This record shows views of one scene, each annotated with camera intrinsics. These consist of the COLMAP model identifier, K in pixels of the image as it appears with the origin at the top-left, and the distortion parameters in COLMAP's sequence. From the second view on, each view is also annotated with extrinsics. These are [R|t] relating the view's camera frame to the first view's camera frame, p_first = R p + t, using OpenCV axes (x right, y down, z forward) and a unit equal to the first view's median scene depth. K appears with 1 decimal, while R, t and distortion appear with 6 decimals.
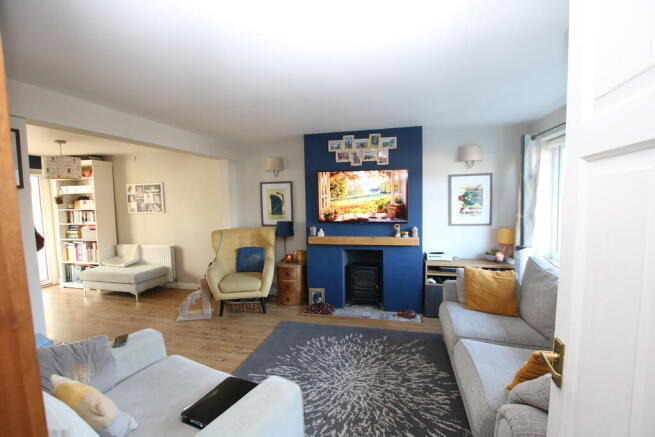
lens RADIAL K [[305.2, 0, 328.9], [0, 305.2, 219.3], [0, 0, 1]] dist [-0.021735, -0.000388]
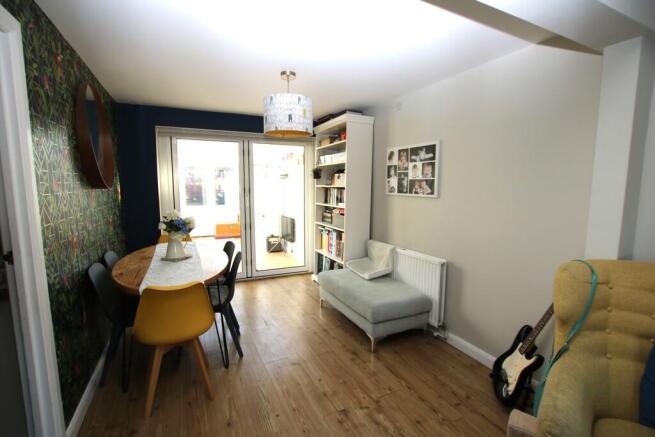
lens RADIAL K [[305.2, 0, 329.8], [0, 305.2, 219.6], [0, 0, 1]] dist [-0.021735, -0.000388]
pose [[0.640256, 0.112945, -0.759812, -0.246744], [-0.075053, 0.993597, 0.084454, -0.013490], [0.764486, 0.002954, 0.644634, 0.499704]]
